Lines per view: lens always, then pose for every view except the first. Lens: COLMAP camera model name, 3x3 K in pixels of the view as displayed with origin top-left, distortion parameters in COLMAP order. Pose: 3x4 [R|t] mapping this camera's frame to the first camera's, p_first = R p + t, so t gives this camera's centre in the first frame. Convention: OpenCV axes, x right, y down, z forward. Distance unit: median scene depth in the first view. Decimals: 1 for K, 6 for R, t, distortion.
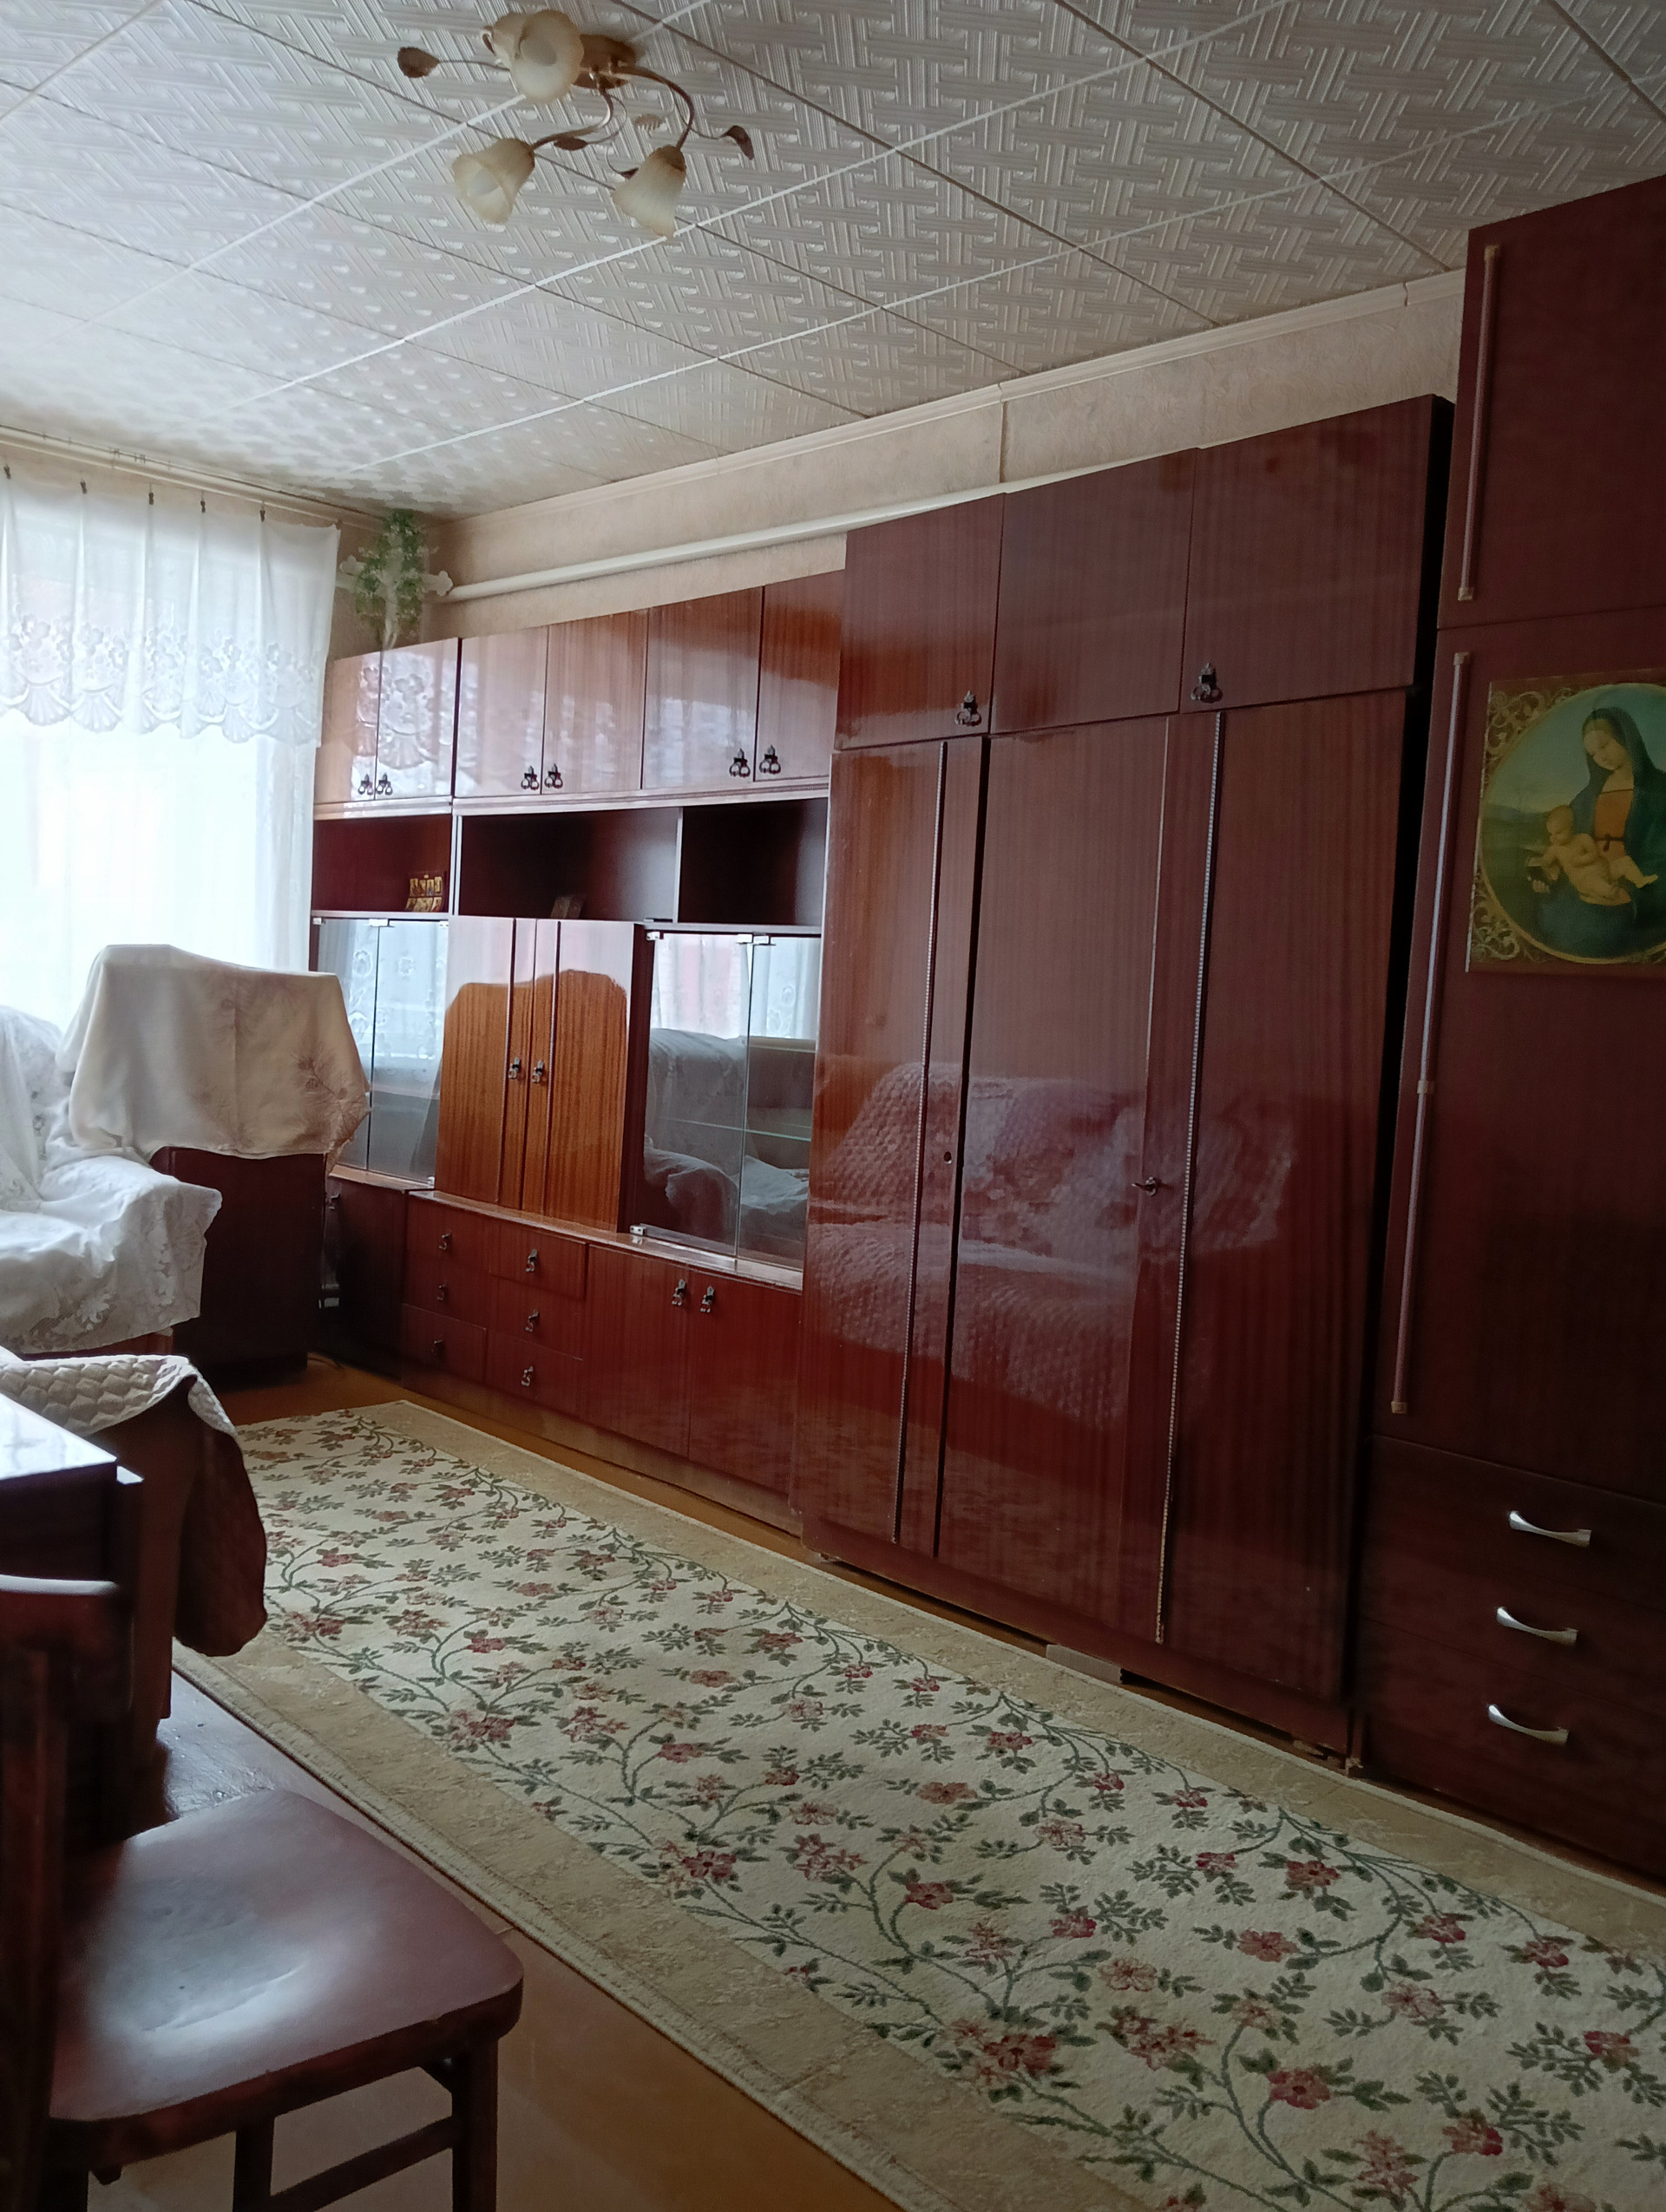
lens RADIAL K [[1767.4, 0, 816.0], [0, 1767.4, 1116.2], [0, 0, 1]] dist [0.075363, -0.159896]
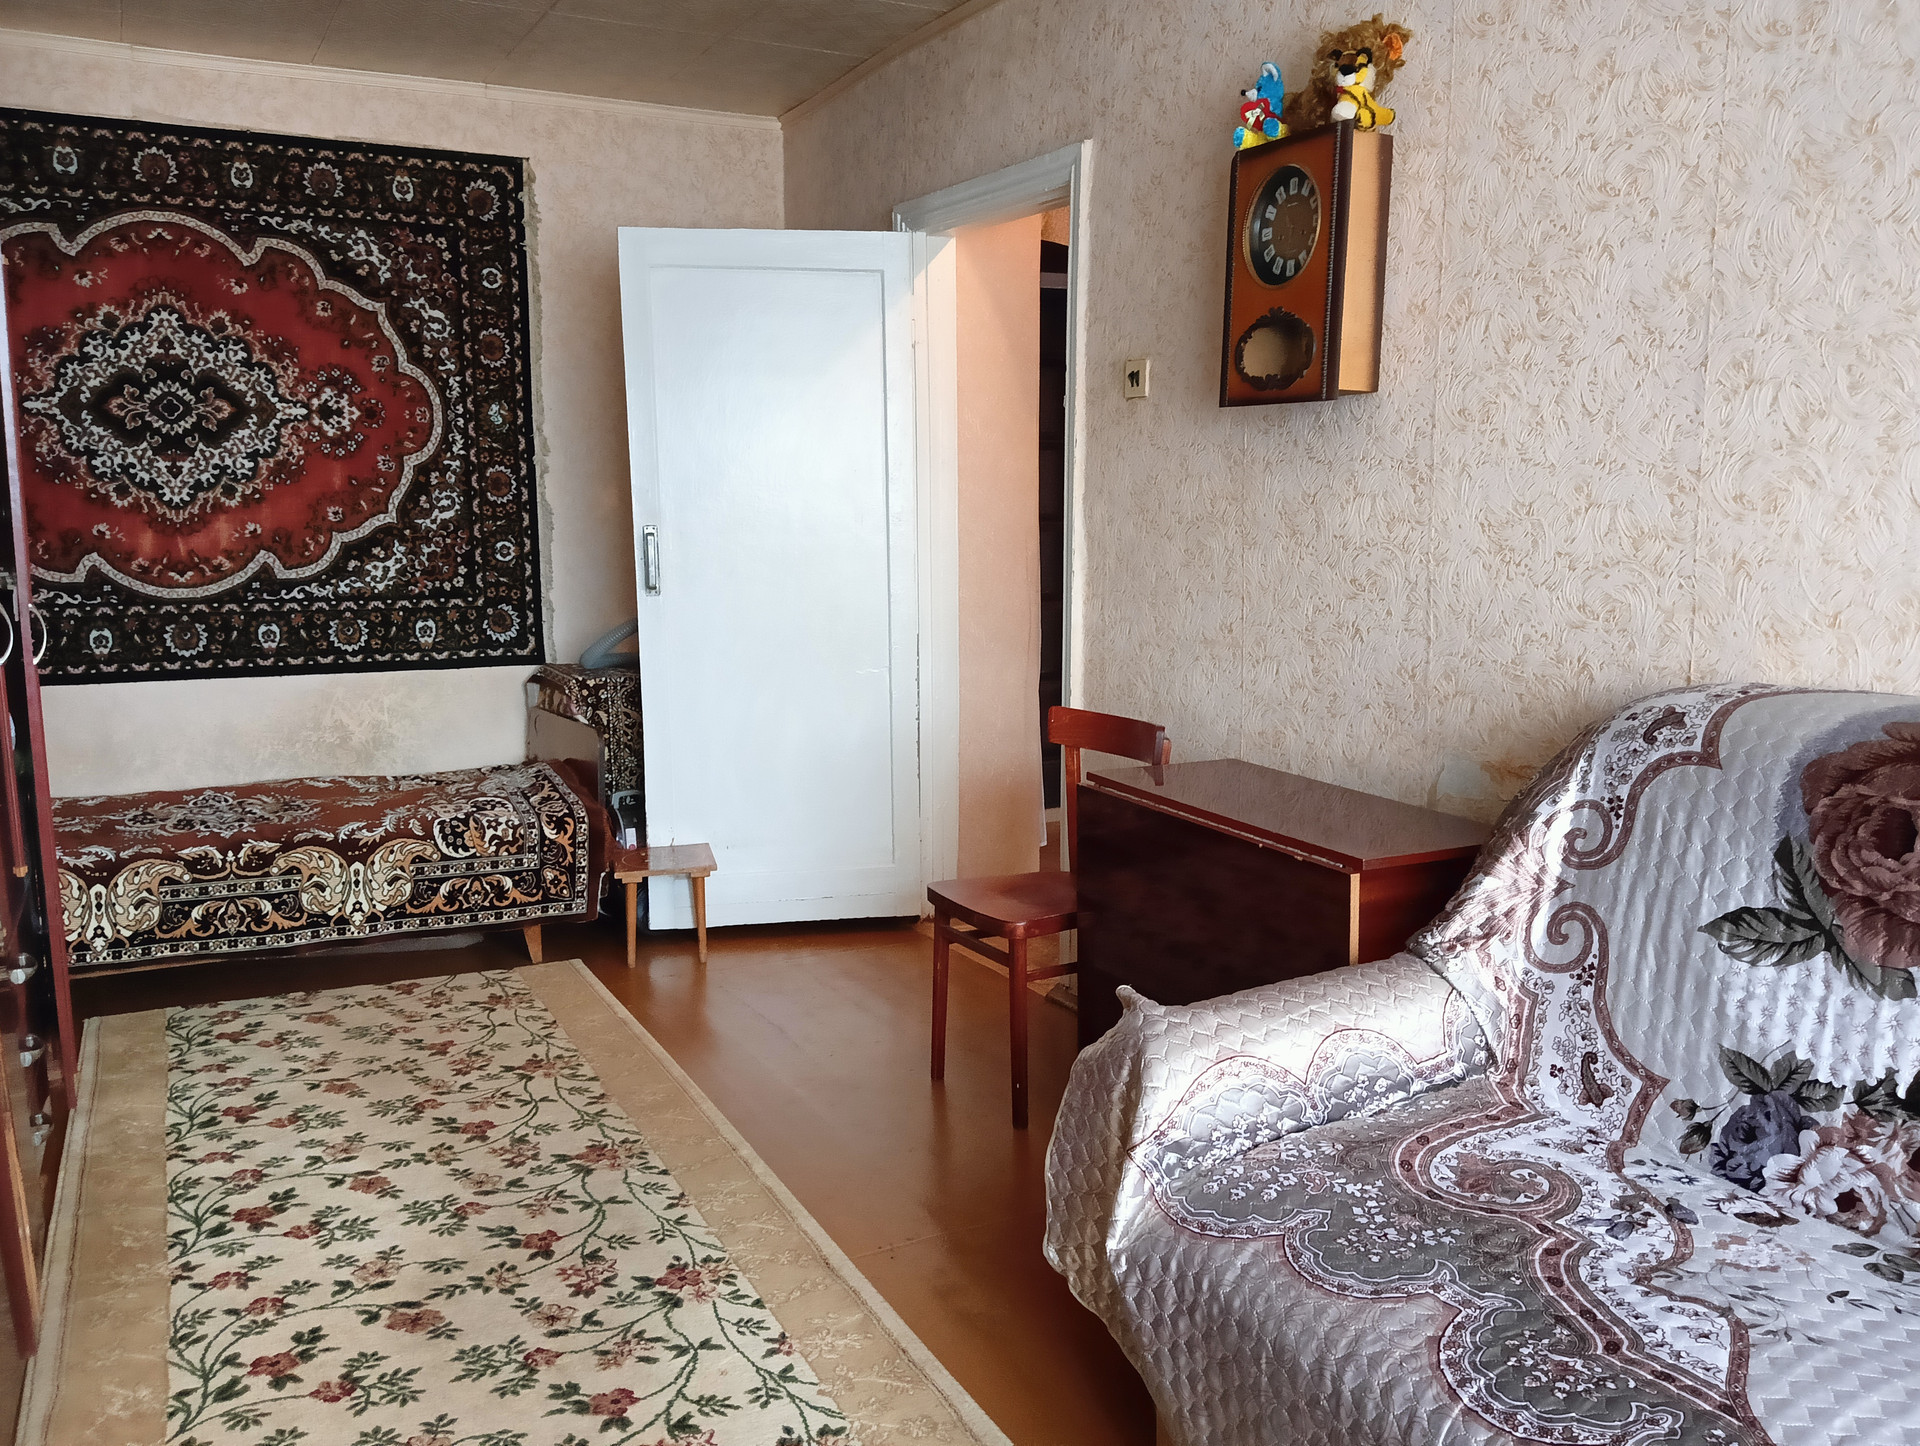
lens RADIAL K [[1533.9, 0, 960.0], [0, 1533.9, 723.0], [0, 0, 1]] dist [0.075363, -0.159896]
pose [[-0.954961, -0.092178, 0.282052, -0.385443], [-0.022345, 0.970167, 0.241408, -0.159581], [-0.295890, 0.224233, -0.928531, 1.402917]]
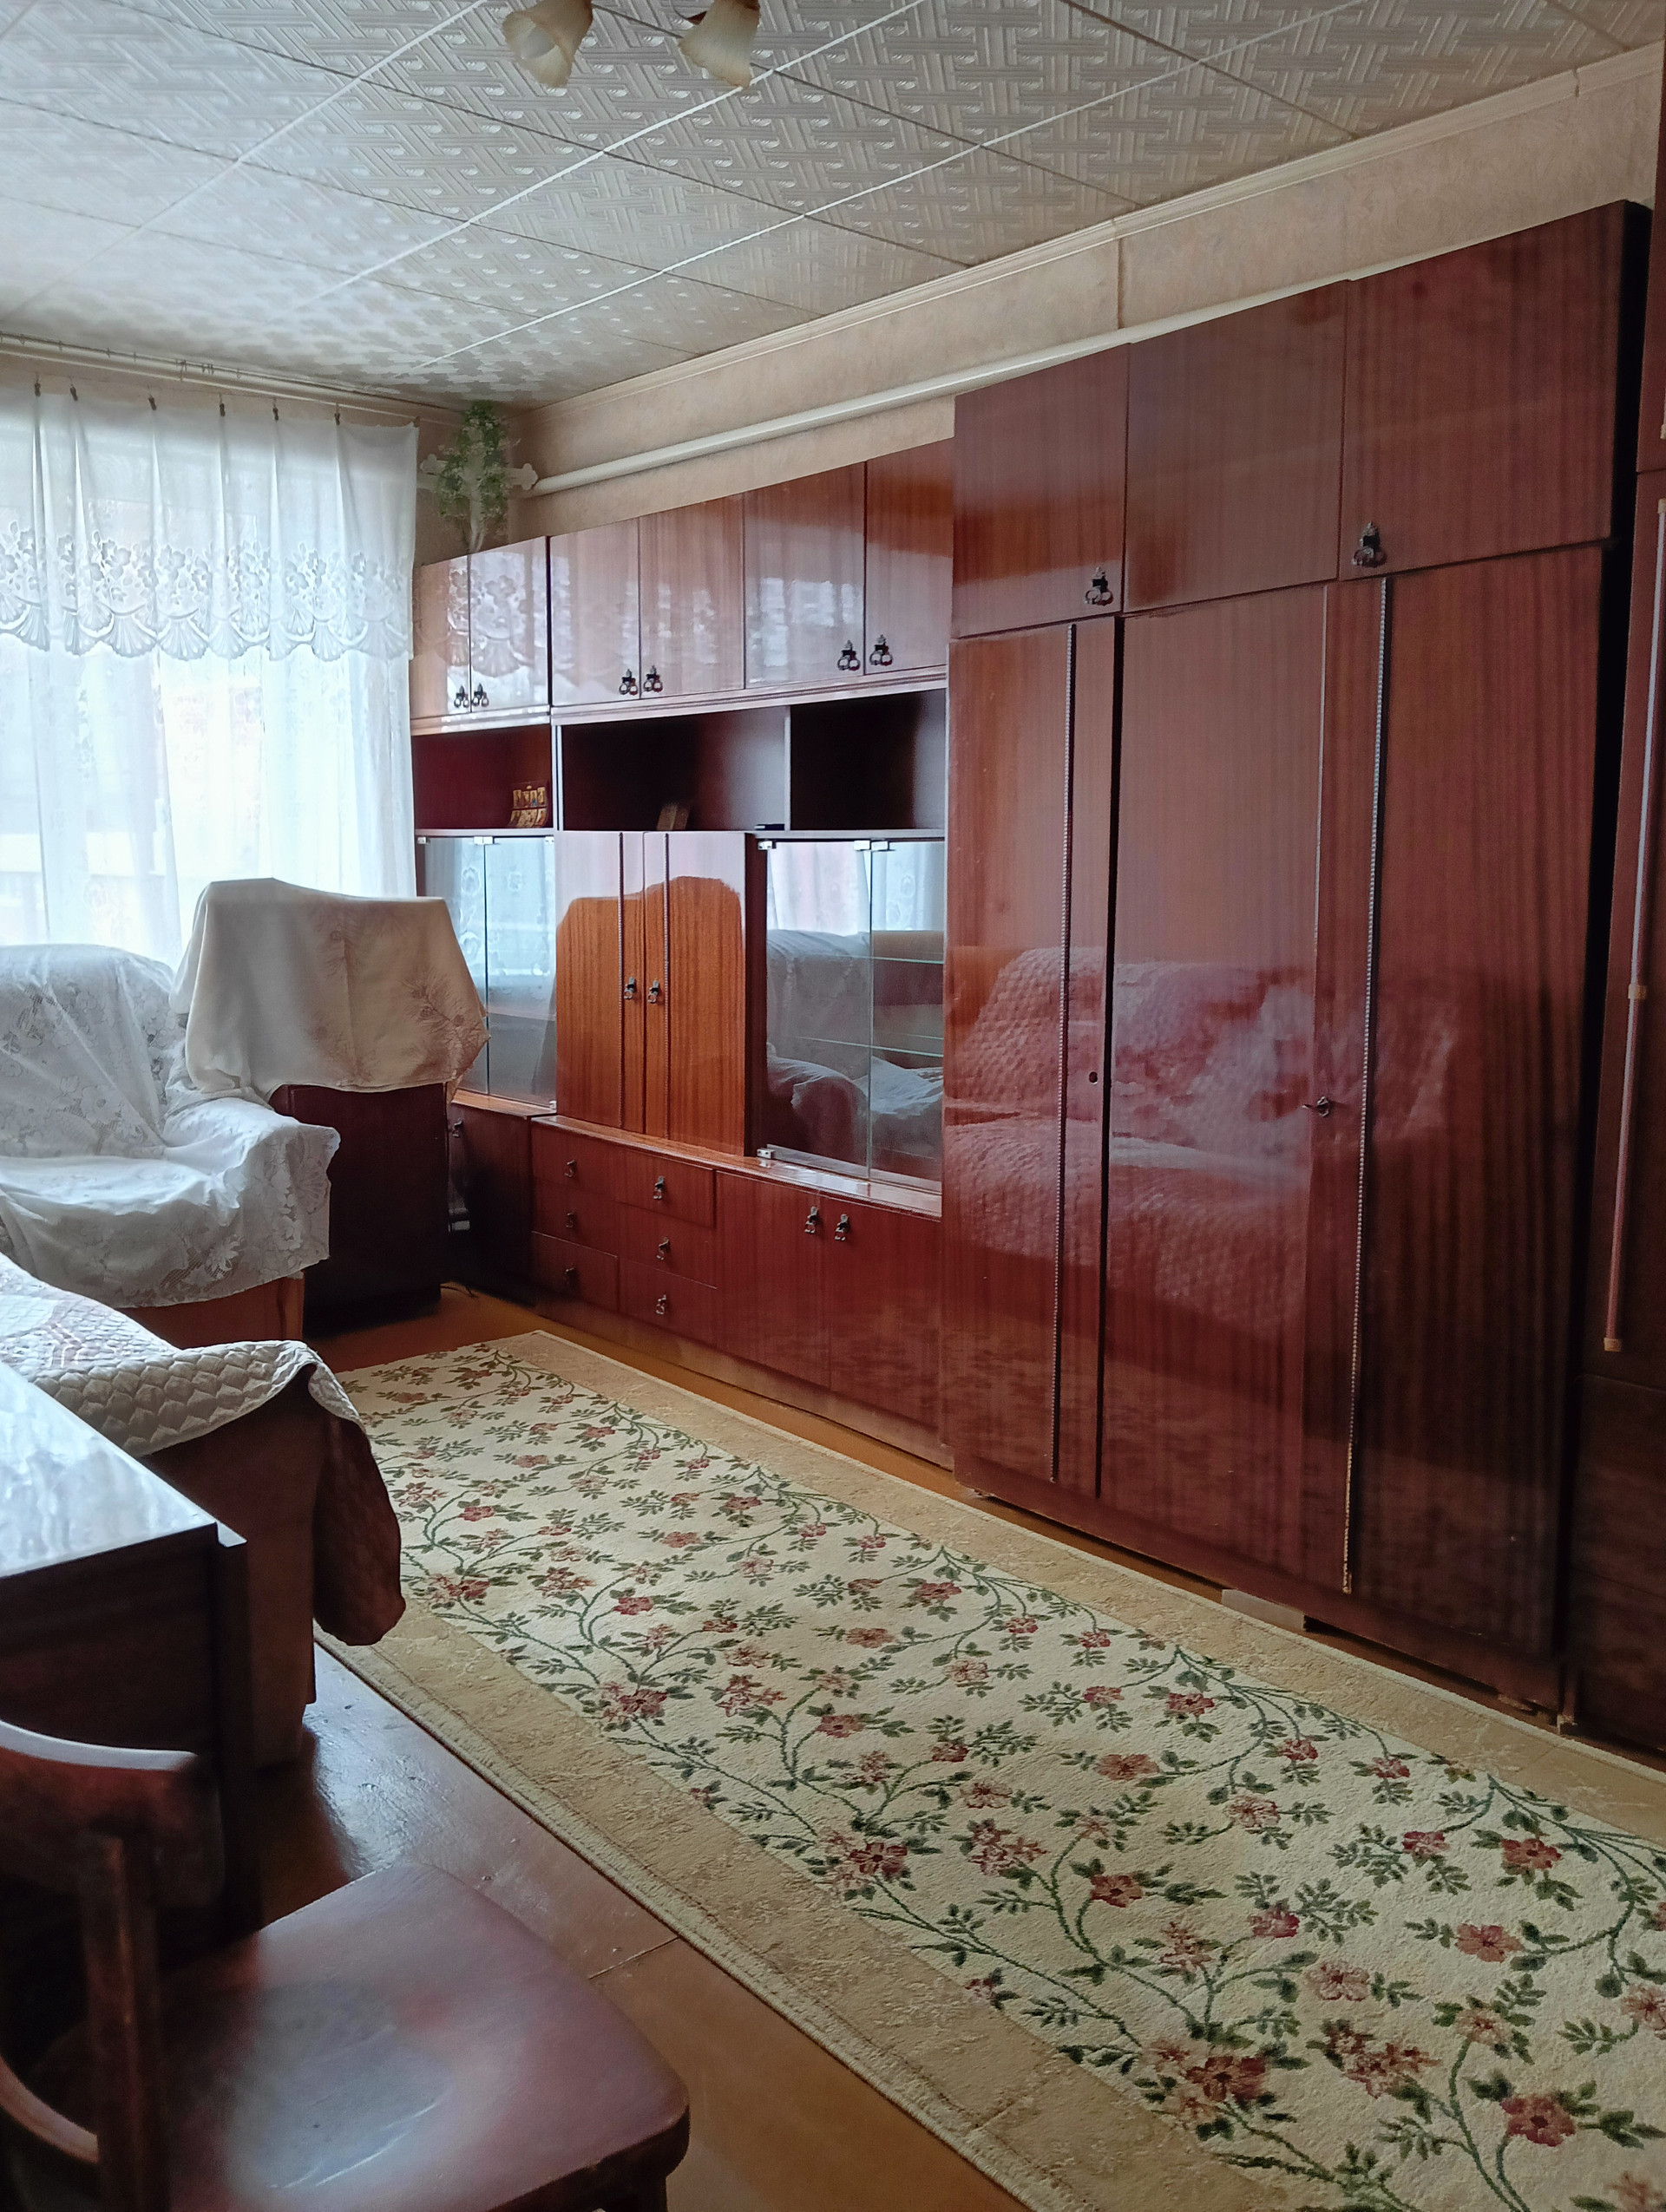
lens RADIAL K [[1764.9, 0, 815.0], [0, 1764.9, 1102.7], [0, 0, 1]] dist [0.069307, -0.137953]
pose [[0.996402, -0.046079, -0.071126, -0.006201], [0.050741, 0.996582, 0.065188, -0.032637], [0.067879, -0.068562, 0.995335, 0.065438]]
